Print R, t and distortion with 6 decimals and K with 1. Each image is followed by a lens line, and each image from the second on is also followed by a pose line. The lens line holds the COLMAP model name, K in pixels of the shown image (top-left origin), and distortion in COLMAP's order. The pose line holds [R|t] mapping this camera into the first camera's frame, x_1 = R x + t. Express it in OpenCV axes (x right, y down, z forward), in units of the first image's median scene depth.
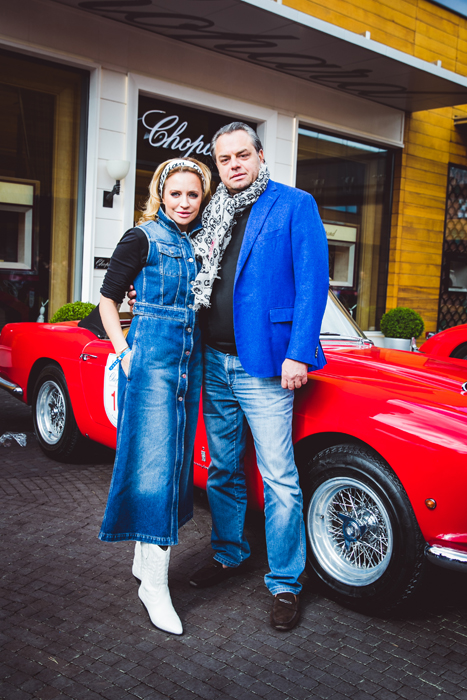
lens RADIAL K [[739.5, 0, 233.5], [0, 739.5, 350.0], [0, 0, 1]] dist [-0.042339, -0.006521]
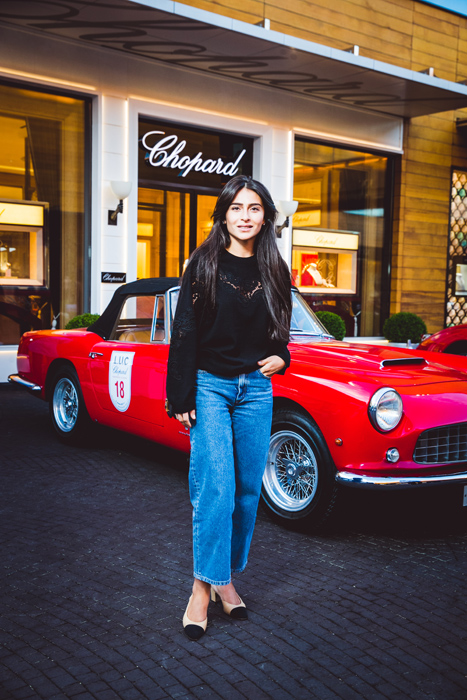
lens RADIAL K [[782.3, 0, 211.5], [0, 782.3, 359.5], [0, 0, 1]] dist [0.004952, 0.032596]
pose [[0.998304, -0.025266, -0.052448, 0.023684], [0.024807, 0.999648, -0.009384, 0.013221], [0.052667, 0.008067, 0.998580, -0.107199]]
